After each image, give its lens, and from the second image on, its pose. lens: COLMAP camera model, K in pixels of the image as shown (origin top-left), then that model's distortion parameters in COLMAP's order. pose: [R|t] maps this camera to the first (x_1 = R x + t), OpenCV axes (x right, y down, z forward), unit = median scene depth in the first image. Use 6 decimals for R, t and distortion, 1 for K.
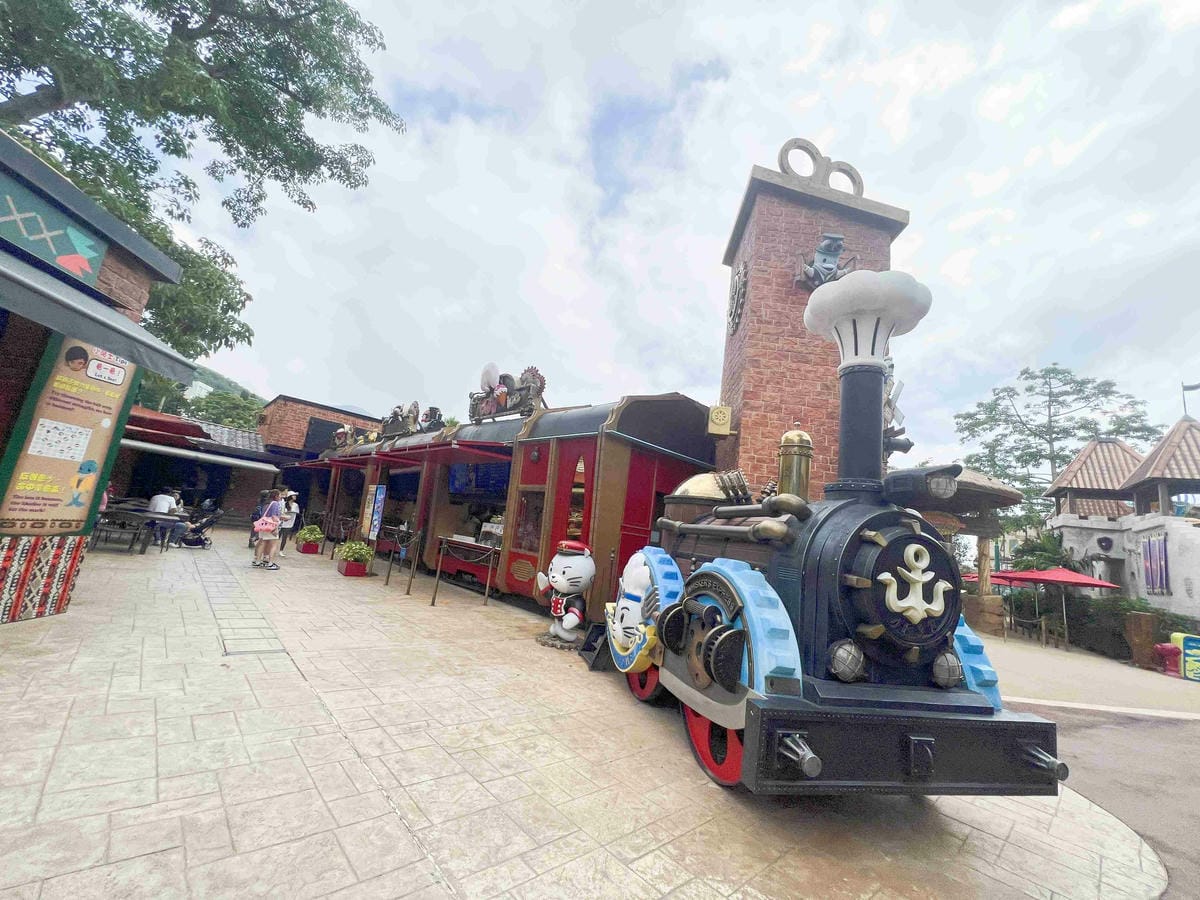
lens RADIAL K [[485.3, 0, 599.4], [0, 485.3, 451.1], [0, 0, 1]] dist [-0.001722, 0.000002]
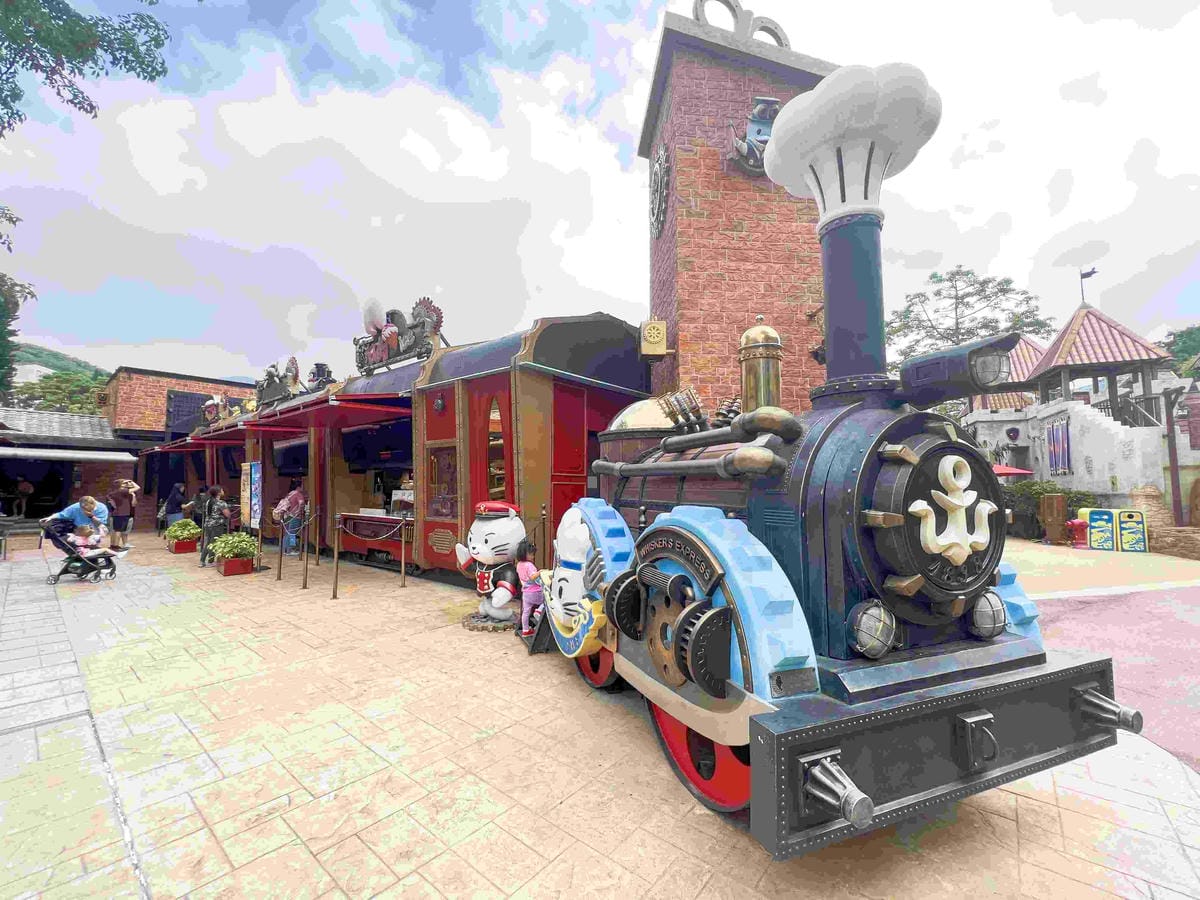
lens RADIAL K [[497.0, 0, 602.3], [0, 497.0, 451.4], [0, 0, 1]] dist [-0.001490, 0.000009]
pose [[0.983817, -0.117720, 0.135082, 0.020758], [0.101664, 0.987533, 0.120178, 0.018647], [-0.147545, -0.104500, 0.983519, 0.144997]]
